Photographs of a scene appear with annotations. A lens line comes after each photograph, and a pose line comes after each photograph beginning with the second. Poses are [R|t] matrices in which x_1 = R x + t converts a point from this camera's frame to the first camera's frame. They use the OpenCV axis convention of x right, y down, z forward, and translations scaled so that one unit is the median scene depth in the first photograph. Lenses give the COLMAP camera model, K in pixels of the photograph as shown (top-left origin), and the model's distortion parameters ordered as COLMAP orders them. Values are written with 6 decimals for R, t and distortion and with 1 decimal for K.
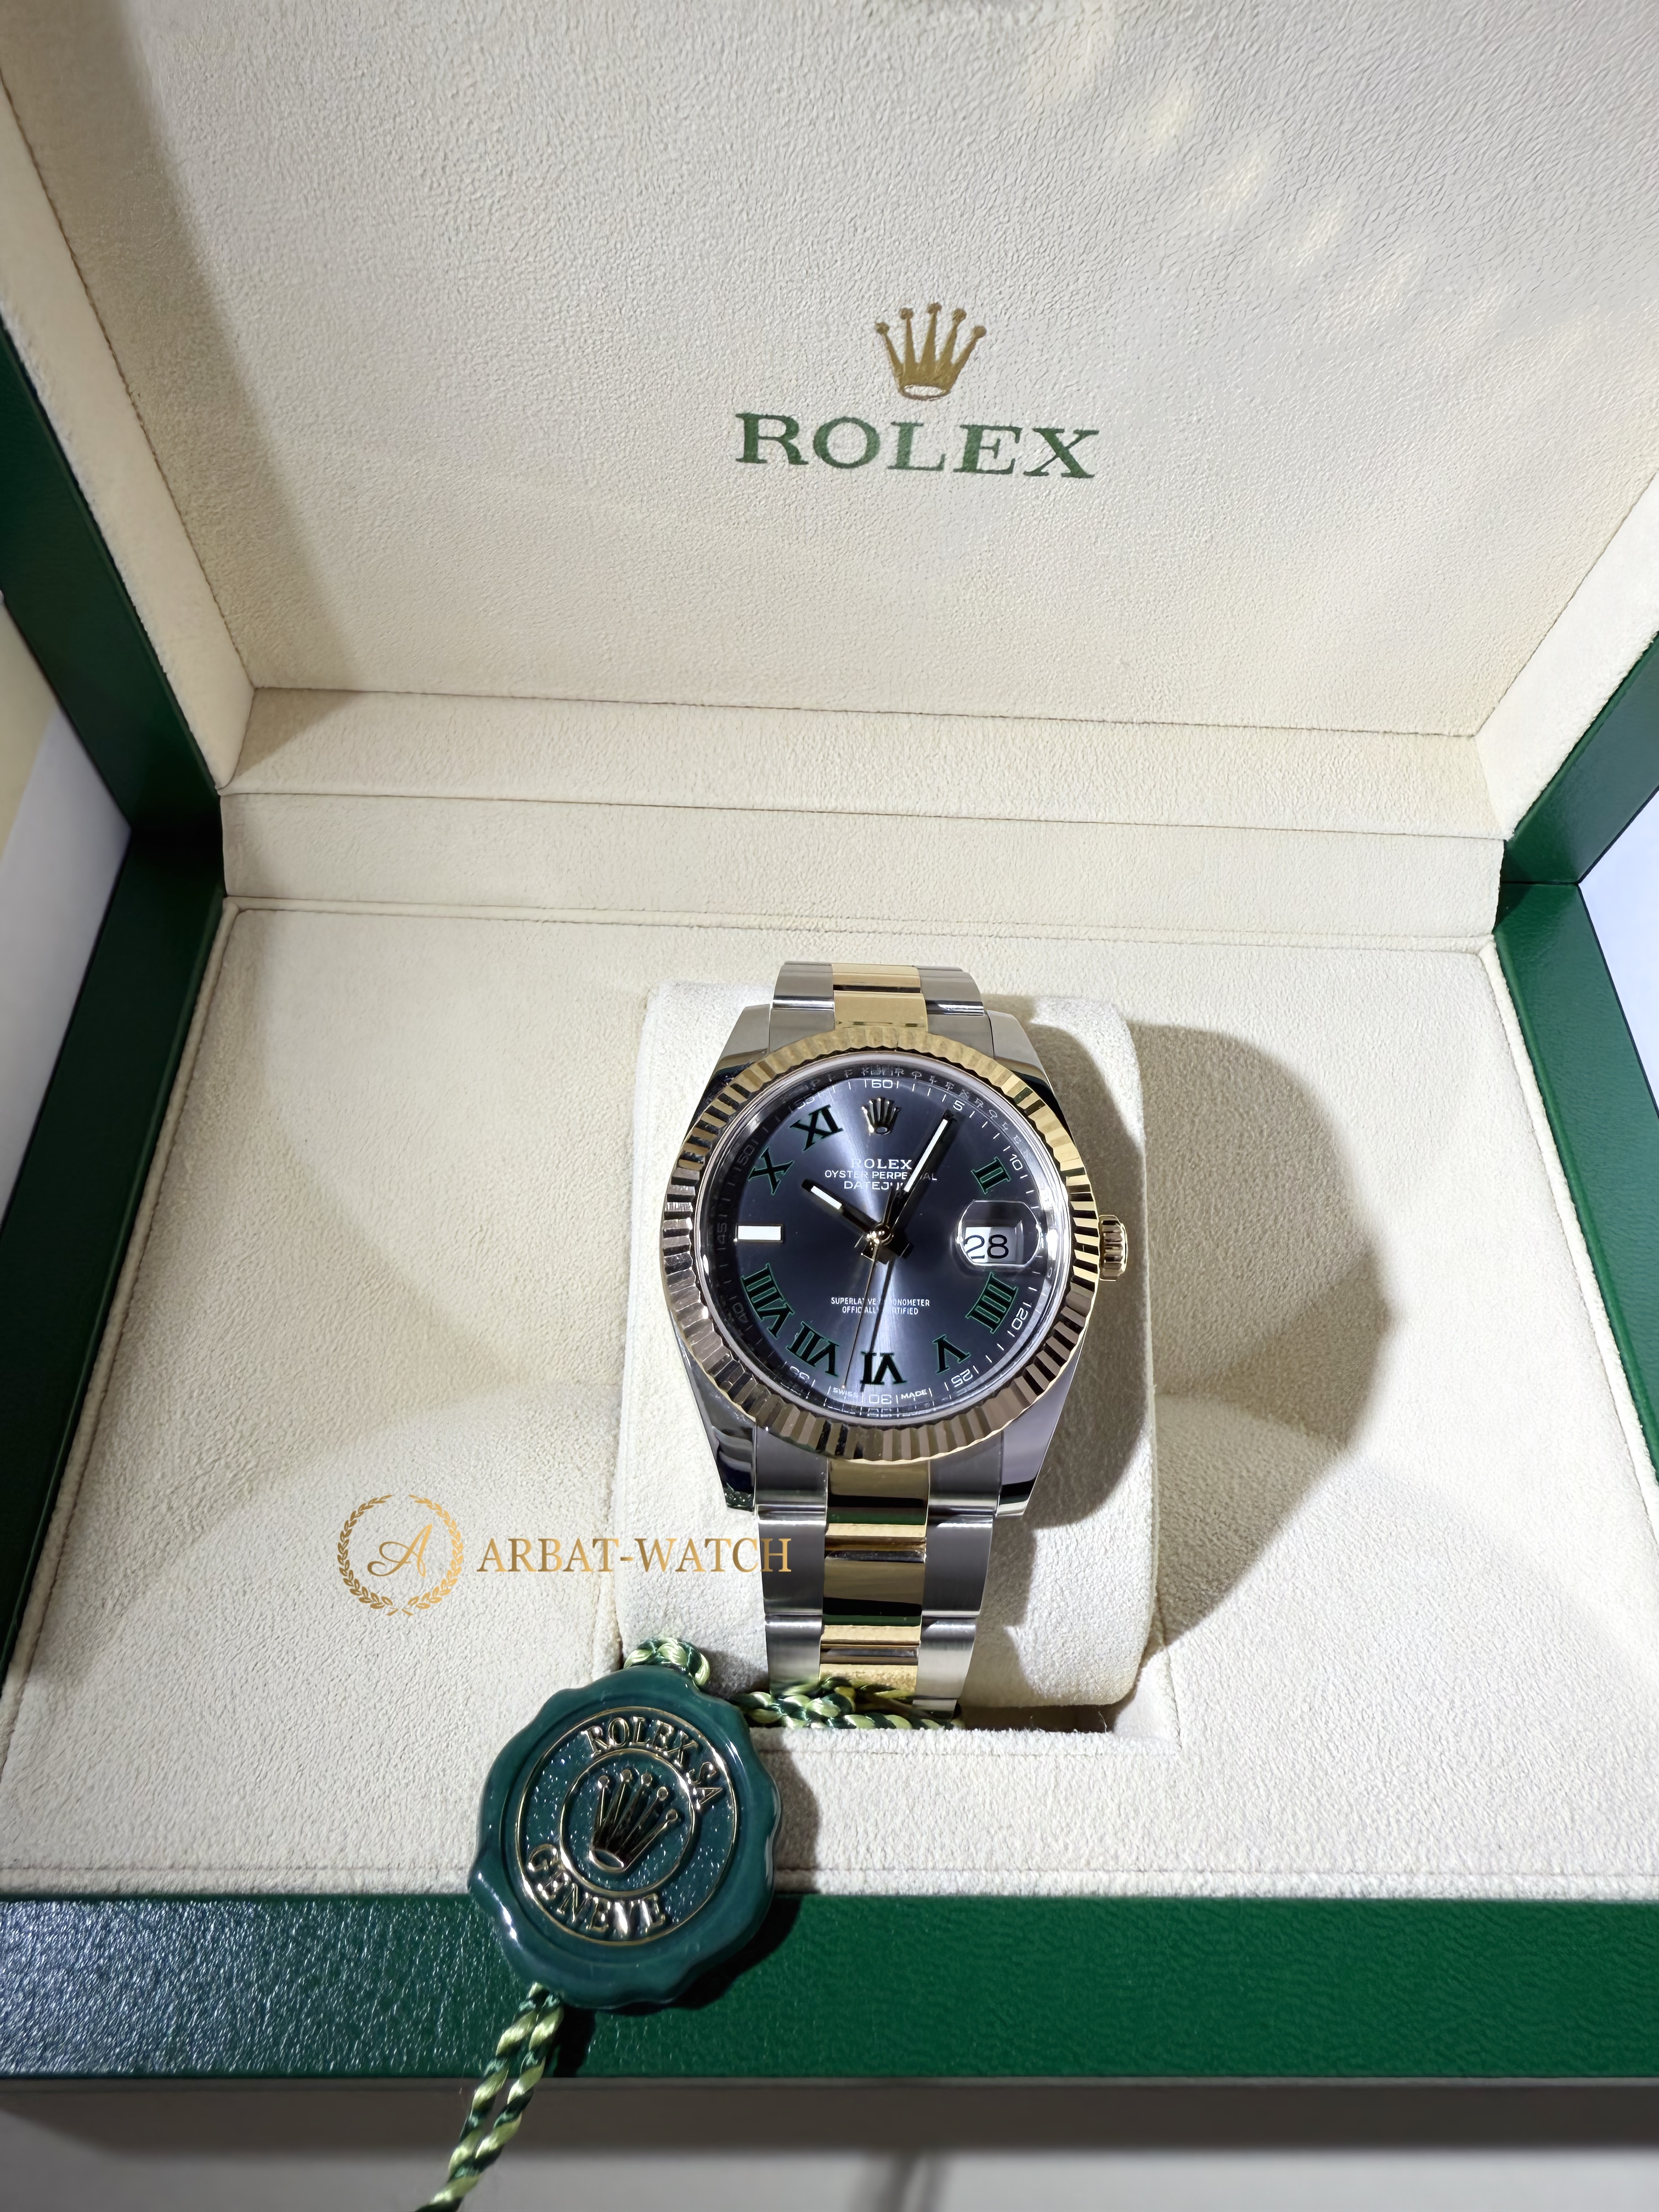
lens RADIAL K [[1648.2, 0, 834.5], [0, 1648.2, 988.5], [0, 0, 1]] dist [0.000482, -0.001689]
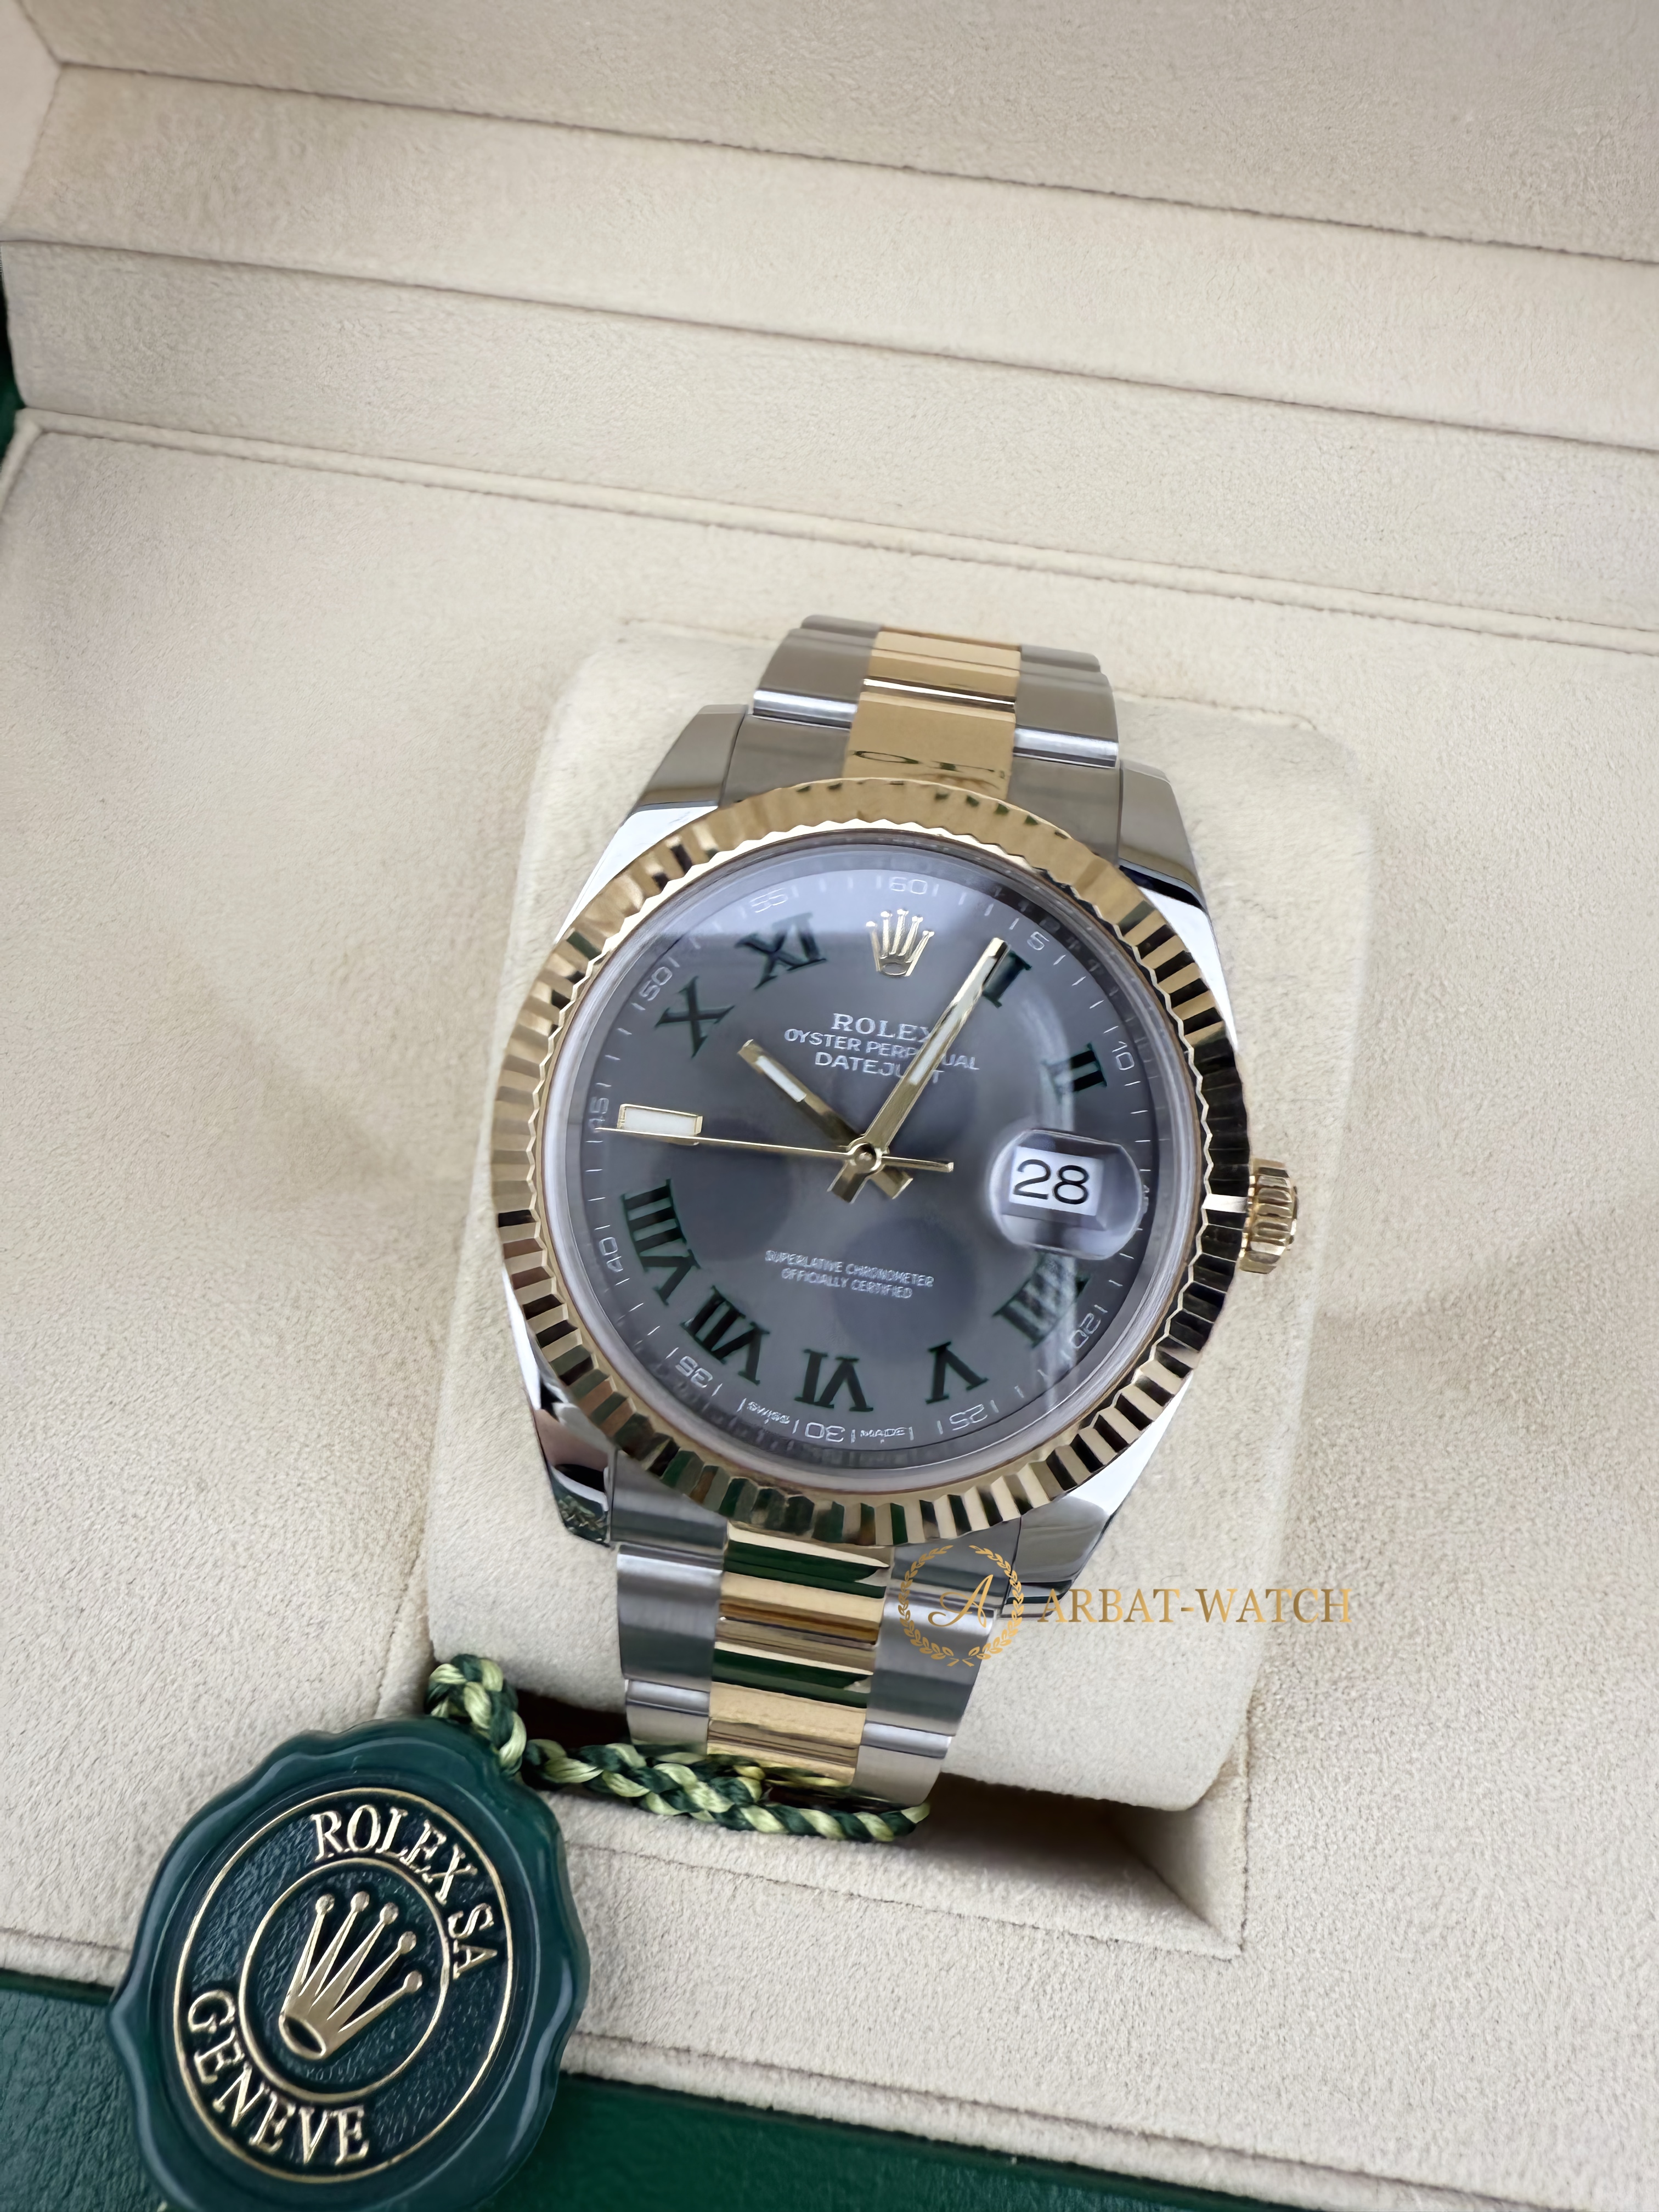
lens RADIAL K [[1648.2, 0, 834.5], [0, 1648.2, 988.5], [0, 0, 1]] dist [0.000482, -0.001689]
pose [[0.986652, 0.130889, -0.096879, 0.064175], [-0.099223, 0.954955, 0.279669, -0.065578], [0.129121, -0.266324, 0.955196, 0.452208]]
